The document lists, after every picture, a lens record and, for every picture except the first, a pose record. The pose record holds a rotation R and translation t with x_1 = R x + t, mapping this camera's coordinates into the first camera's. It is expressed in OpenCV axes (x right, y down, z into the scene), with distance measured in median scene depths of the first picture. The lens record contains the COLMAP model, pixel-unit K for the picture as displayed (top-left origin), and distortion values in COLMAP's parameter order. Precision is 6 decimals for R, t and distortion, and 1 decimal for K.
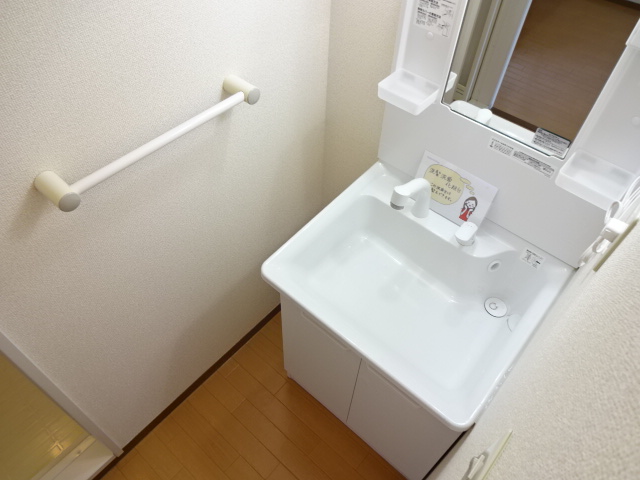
lens RADIAL K [[474.6, 0, 320.1], [0, 474.6, 238.4], [0, 0, 1]] dist [-0.001909, 0.000108]
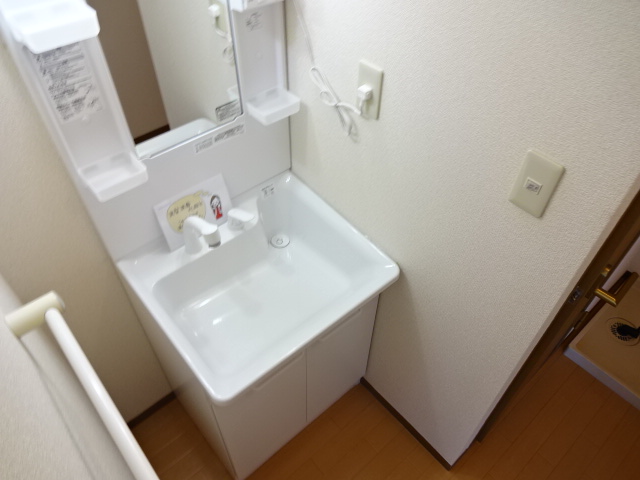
lens RADIAL K [[474.6, 0, 320.5], [0, 474.6, 241.5], [0, 0, 1]] dist [-0.001909, 0.000108]
pose [[0.140054, -0.747657, 0.649149, -0.471287], [0.763197, 0.499194, 0.410287, -0.318841], [-0.630805, 0.437966, 0.640524, 0.192673]]
